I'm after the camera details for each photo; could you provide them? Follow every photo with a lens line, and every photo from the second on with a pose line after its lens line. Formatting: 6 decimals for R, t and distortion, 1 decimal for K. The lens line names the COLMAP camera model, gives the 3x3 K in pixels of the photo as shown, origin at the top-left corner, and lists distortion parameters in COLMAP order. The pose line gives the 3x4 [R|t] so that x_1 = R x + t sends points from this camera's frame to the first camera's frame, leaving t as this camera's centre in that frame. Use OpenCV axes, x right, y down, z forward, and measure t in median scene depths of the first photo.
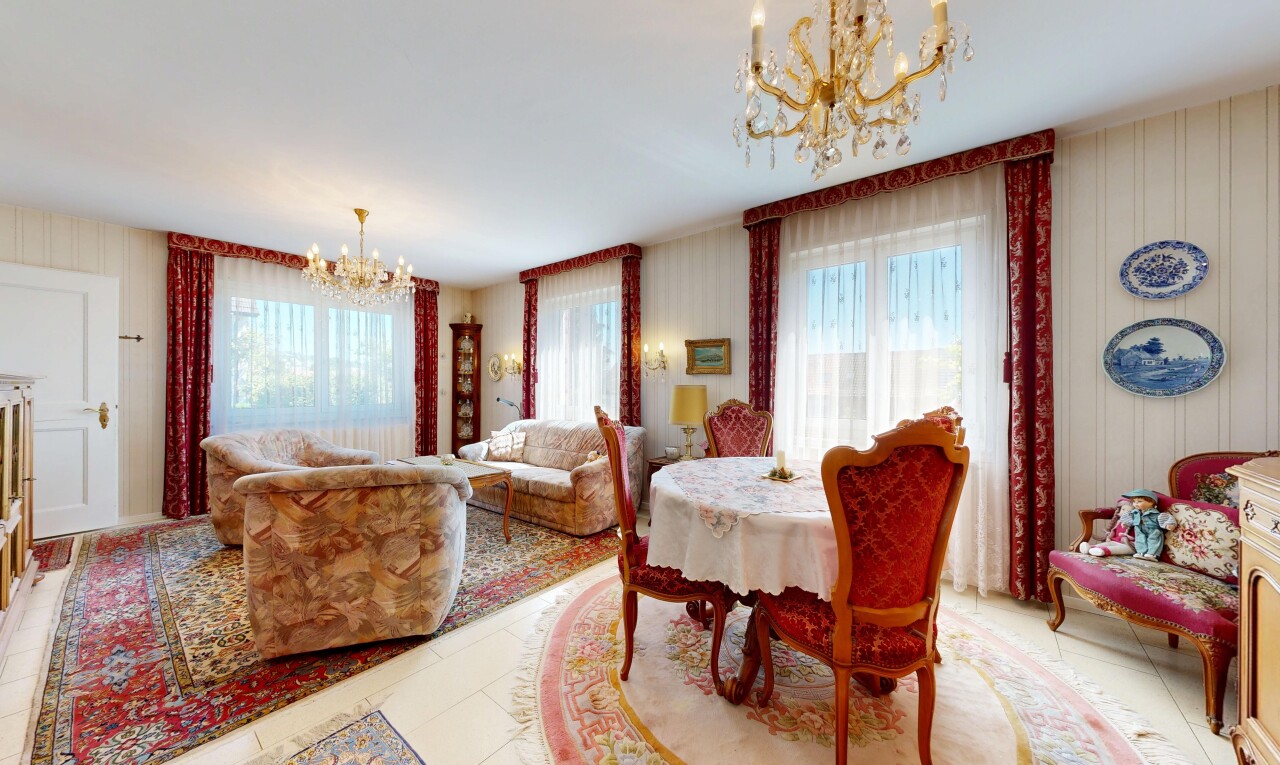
lens RADIAL K [[430.1, 0, 639.8], [0, 430.1, 385.0], [0, 0, 1]] dist [-0.000237, -0.000243]
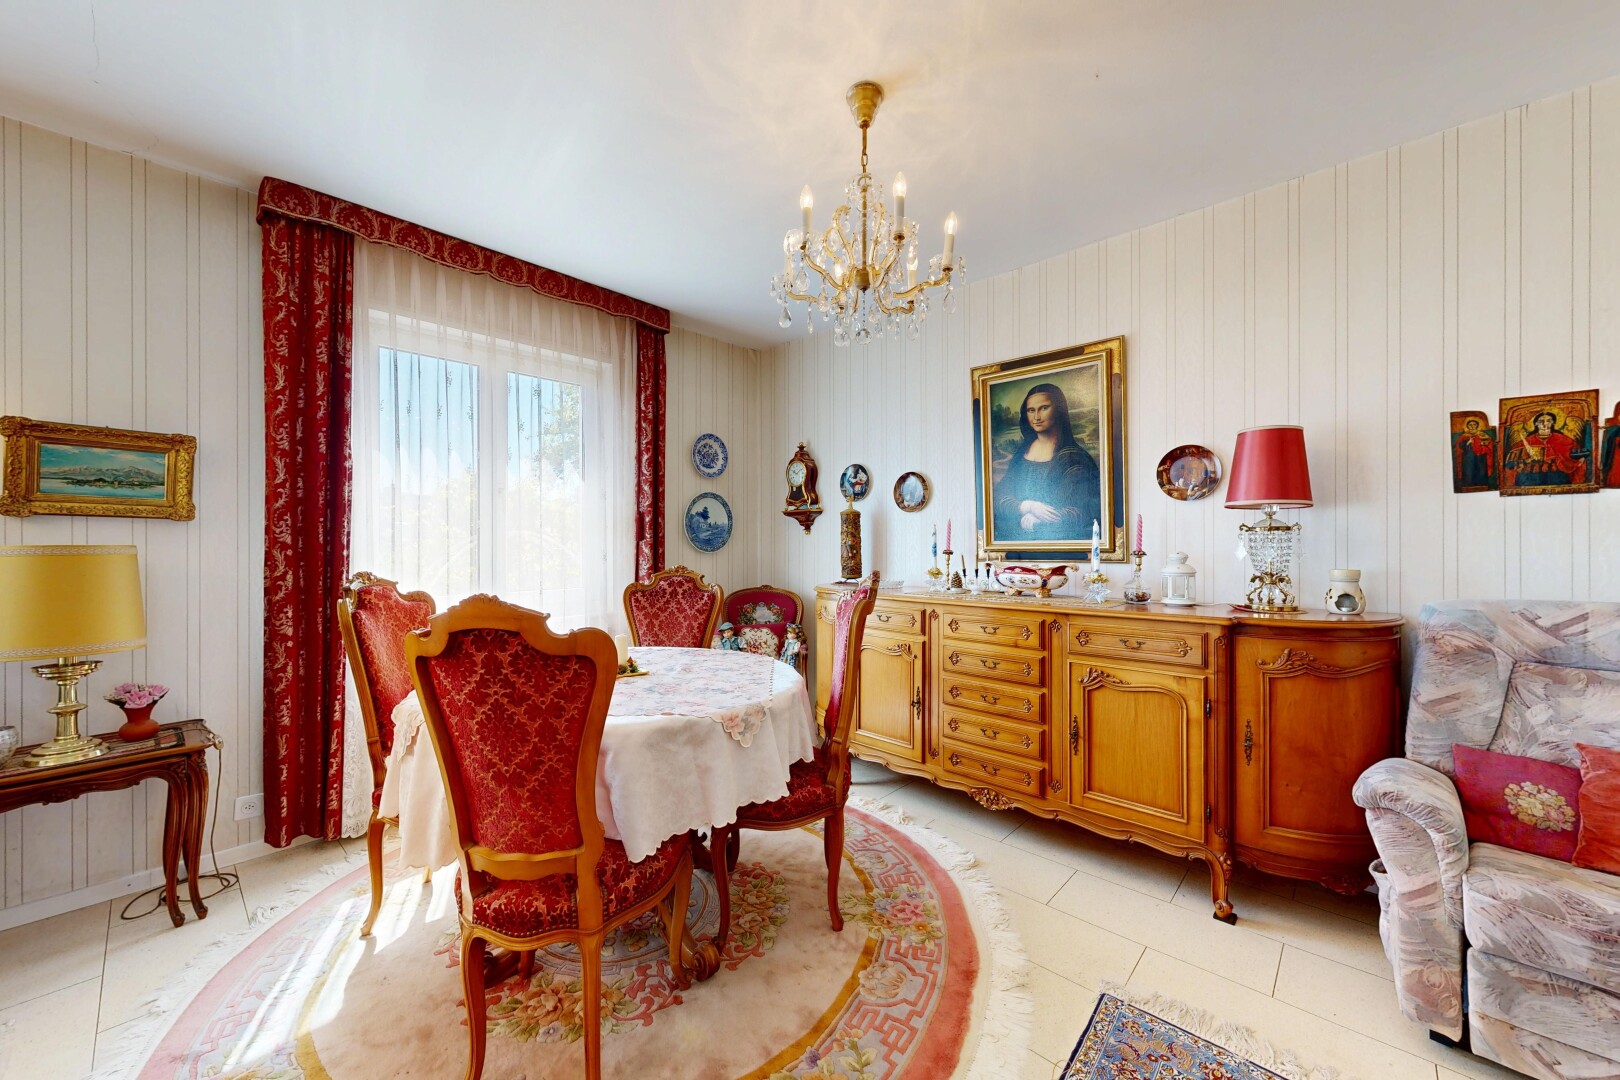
lens RADIAL K [[620.4, 0, 814.2], [0, 620.4, 534.0], [0, 0, 1]] dist [0.030745, -0.010267]
pose [[0.064387, 0.010554, 0.997869, -0.630475], [-0.001579, 0.999944, -0.010474, -0.009309], [-0.997924, -0.000902, 0.064400, 0.550309]]
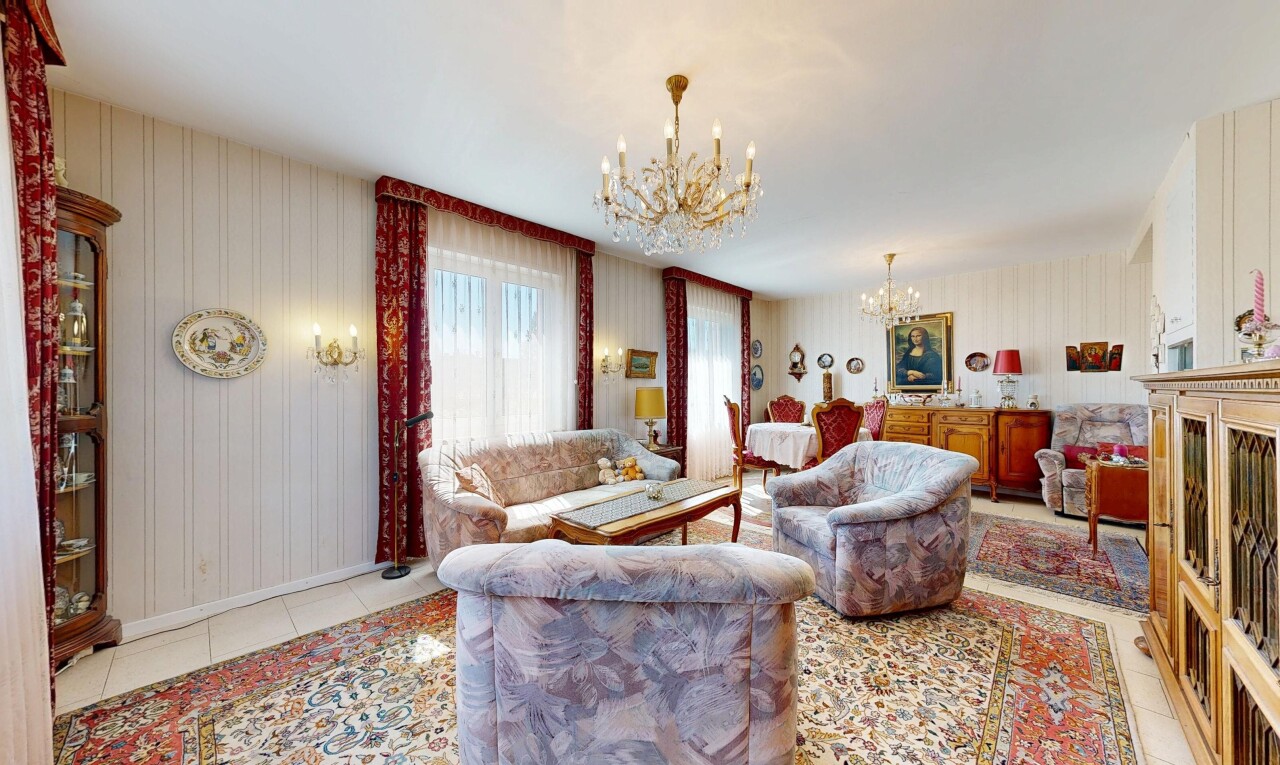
lens RADIAL K [[430.1, 0, 639.8], [0, 430.1, 385.0], [0, 0, 1]] dist [-0.000237, -0.000243]
pose [[0.084798, 0.001199, 0.996397, -1.875329], [-0.003861, 0.999992, -0.000874, -0.004898], [-0.996391, -0.003773, 0.084802, 1.540132]]
